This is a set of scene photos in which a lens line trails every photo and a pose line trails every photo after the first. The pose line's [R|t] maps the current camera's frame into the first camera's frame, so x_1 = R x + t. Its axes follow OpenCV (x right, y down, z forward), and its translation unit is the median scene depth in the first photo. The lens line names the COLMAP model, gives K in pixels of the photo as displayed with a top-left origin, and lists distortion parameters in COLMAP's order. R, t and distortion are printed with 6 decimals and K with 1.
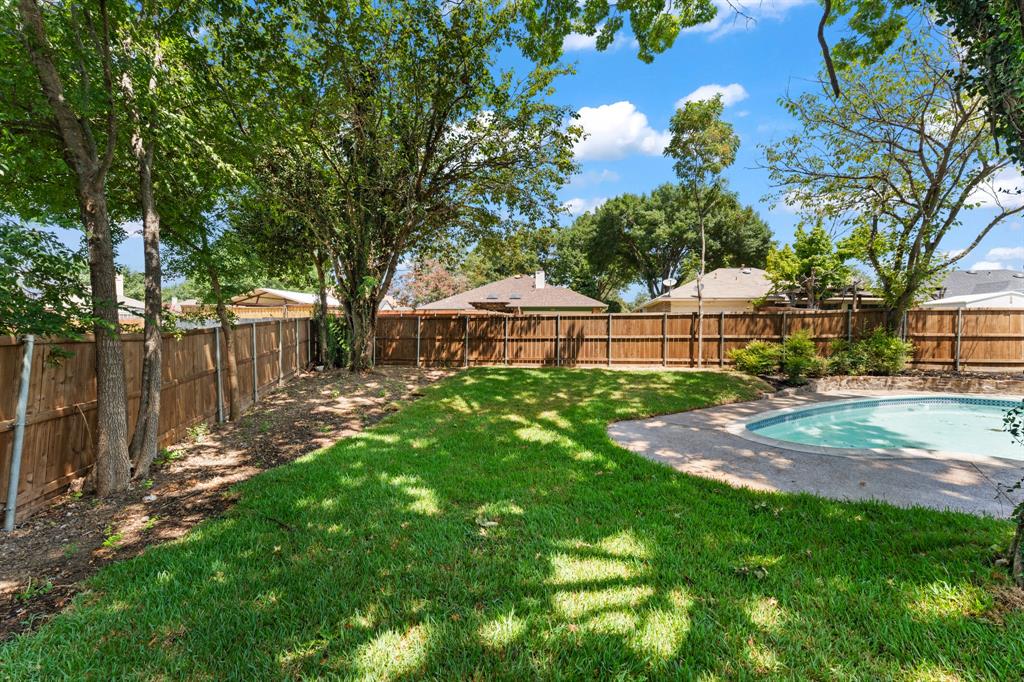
lens RADIAL K [[417.9, 0, 512.1], [0, 417.9, 339.7], [0, 0, 1]] dist [0.007385, 0.000577]
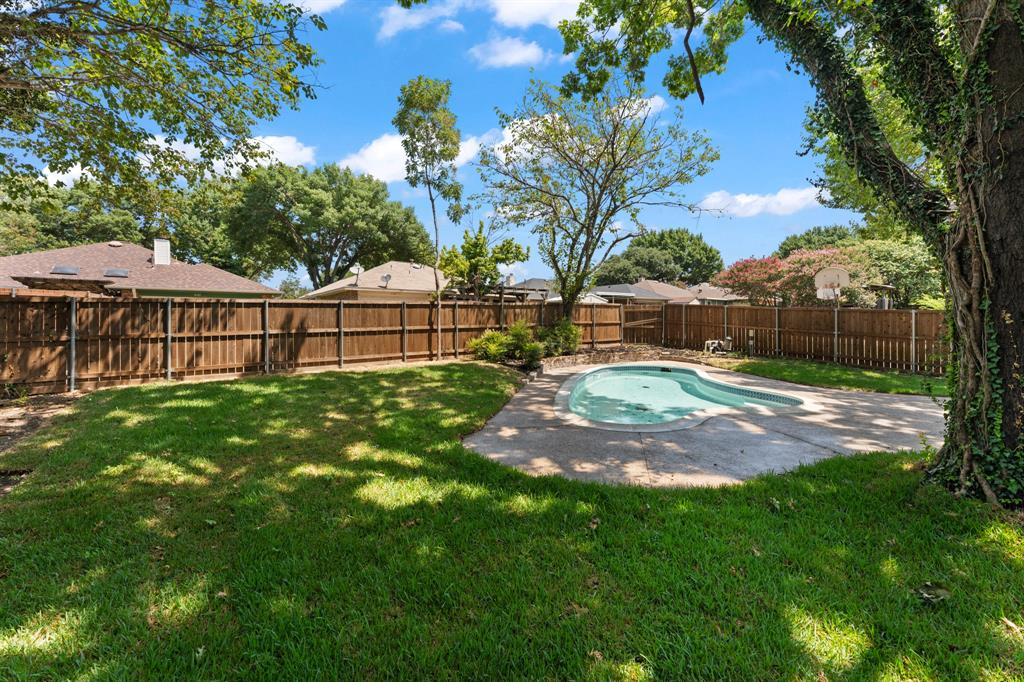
lens RADIAL K [[417.9, 0, 511.7], [0, 417.9, 326.7], [0, 0, 1]] dist [0.007385, 0.000577]
pose [[0.675519, -0.019559, 0.737083, -0.129892], [0.030045, 0.999548, -0.001011, -0.002752], [-0.736730, 0.022828, 0.675802, 0.217908]]
